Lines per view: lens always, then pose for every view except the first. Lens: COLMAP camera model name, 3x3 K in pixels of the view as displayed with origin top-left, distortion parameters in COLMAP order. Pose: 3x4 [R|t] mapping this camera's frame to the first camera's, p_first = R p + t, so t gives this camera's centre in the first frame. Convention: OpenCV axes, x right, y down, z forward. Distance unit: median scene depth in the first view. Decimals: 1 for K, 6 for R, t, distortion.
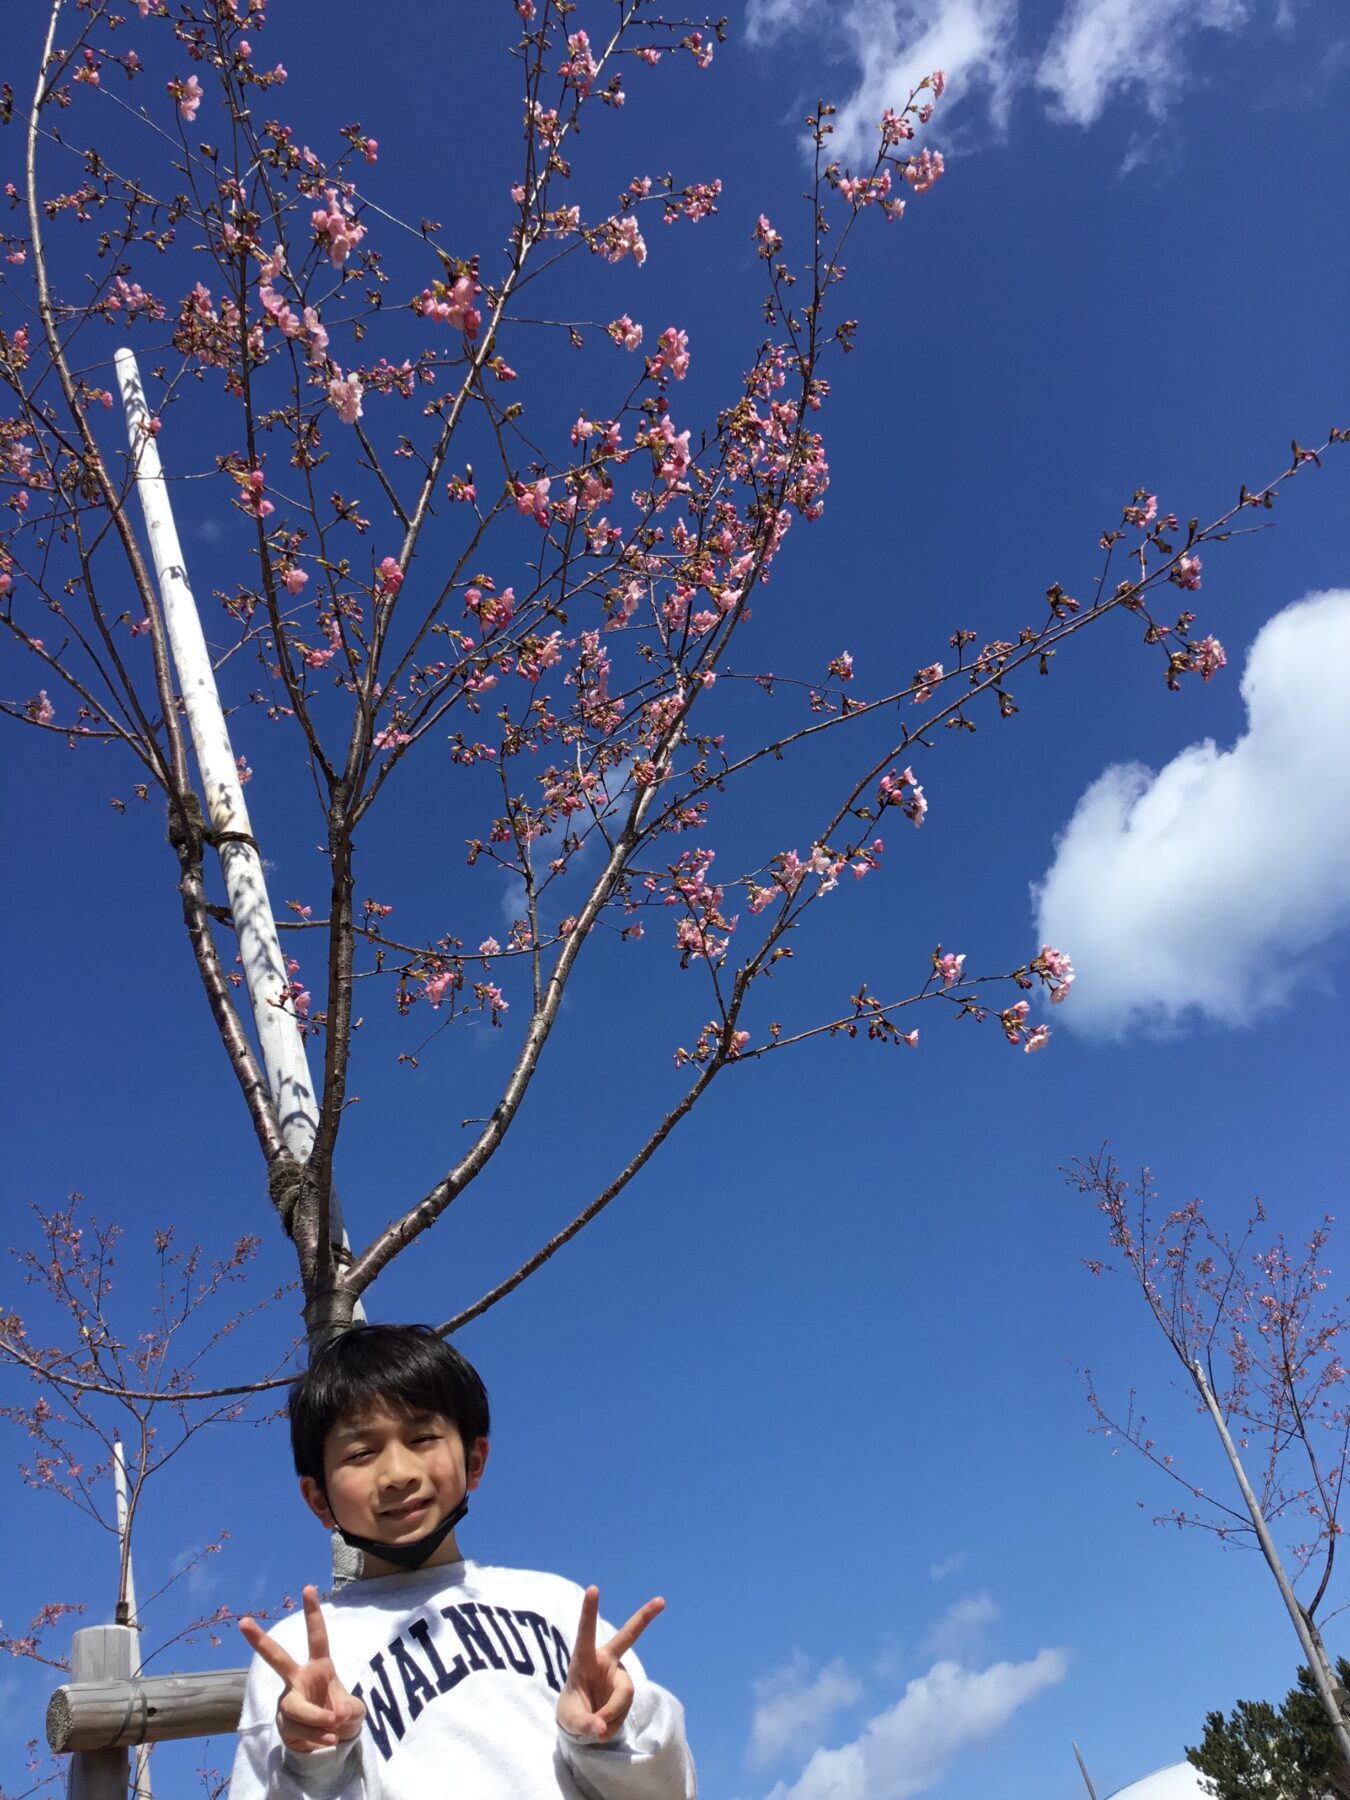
lens RADIAL K [[1653.4, 0, 675.0], [0, 1653.4, 900.0], [0, 0, 1]] dist [0.089166, -0.020154]
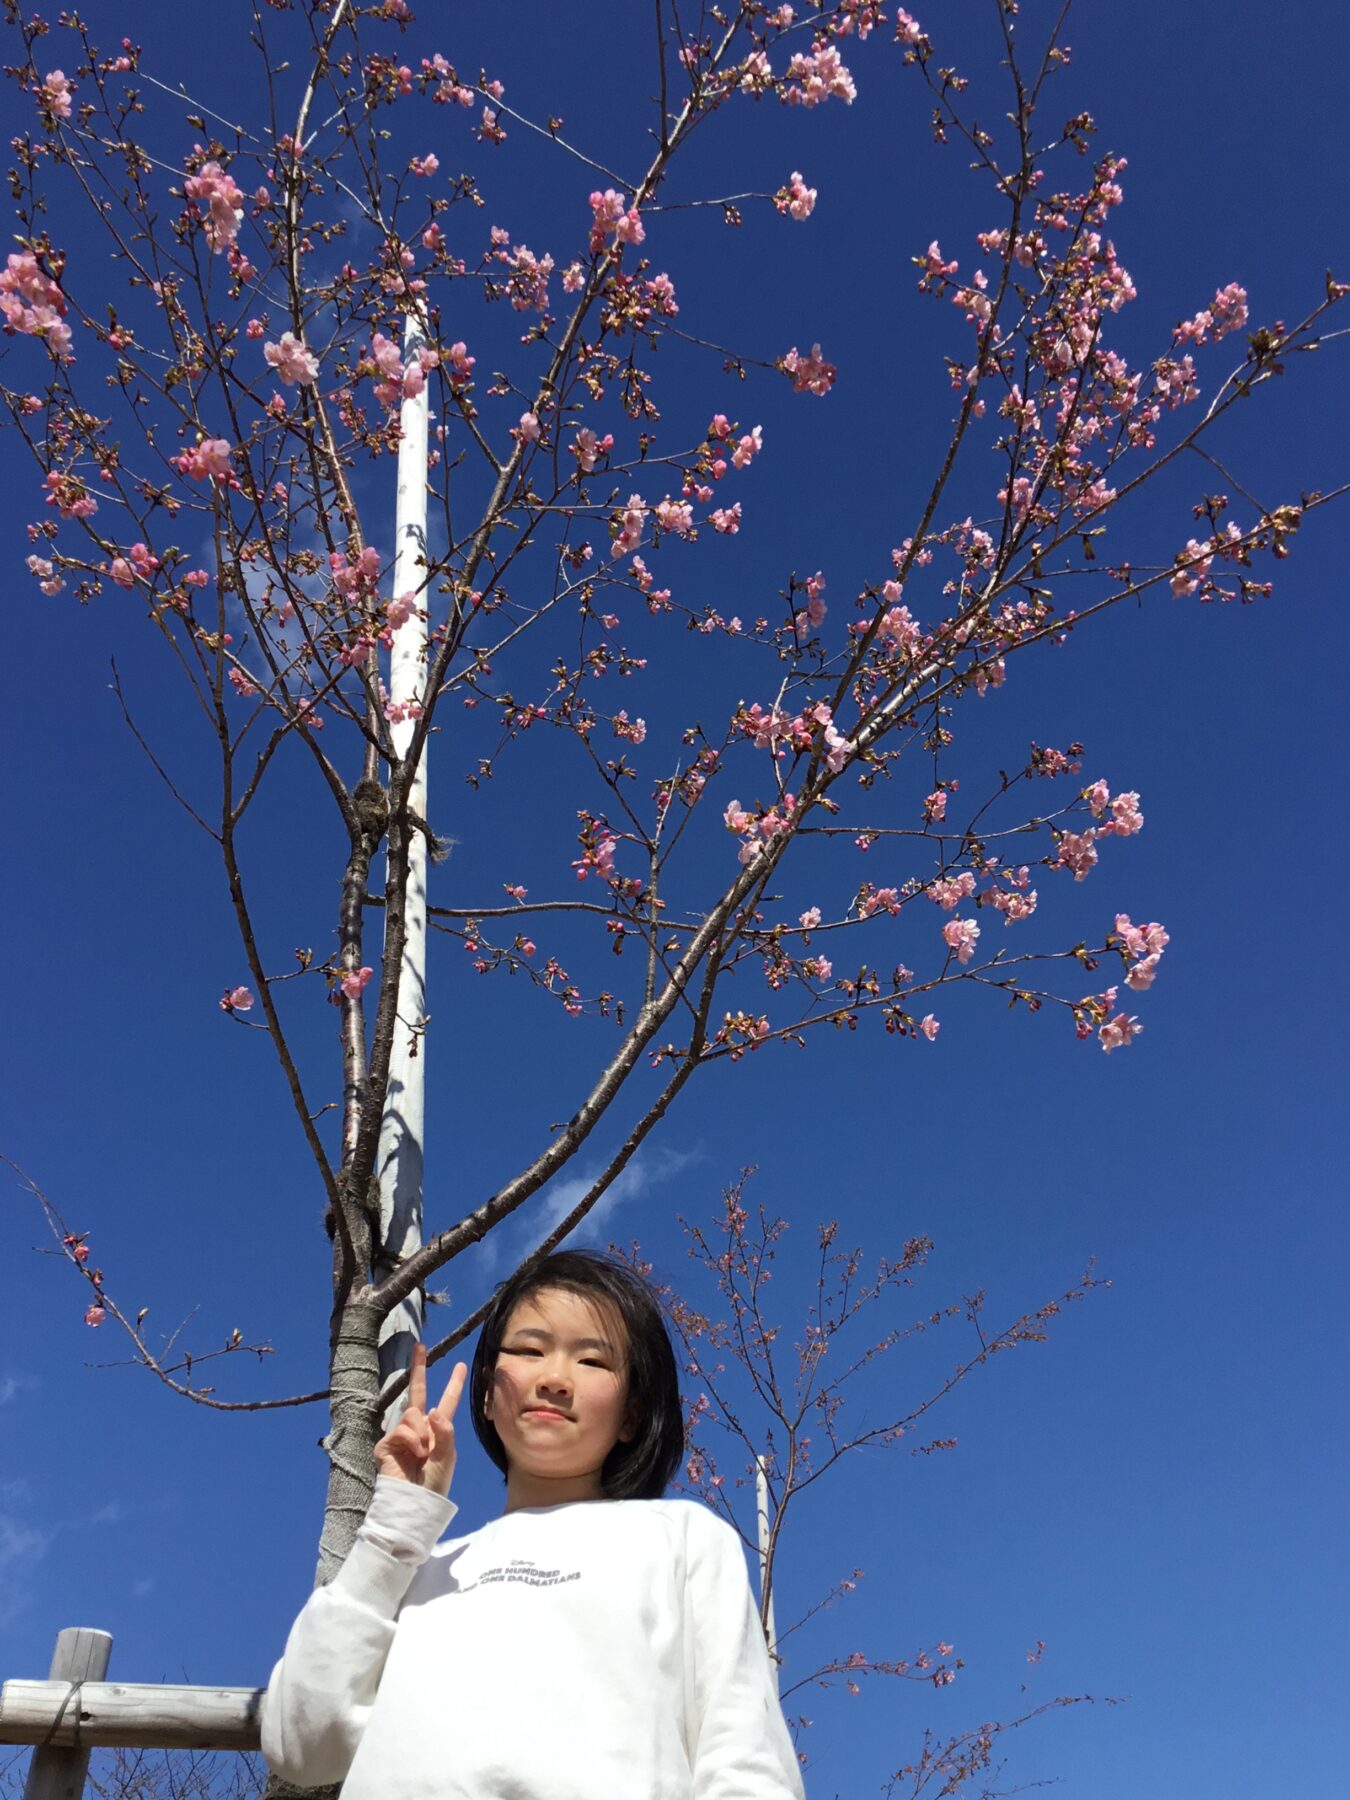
lens RADIAL K [[1950.2, 0, 675.0], [0, 1950.2, 900.0], [0, 0, 1]] dist [0.100638, 0.041912]
pose [[0.901260, -0.048250, -0.430584, 0.438291], [0.059753, 0.998126, 0.013223, -0.000175], [0.429139, -0.037646, 0.902453, 0.076282]]
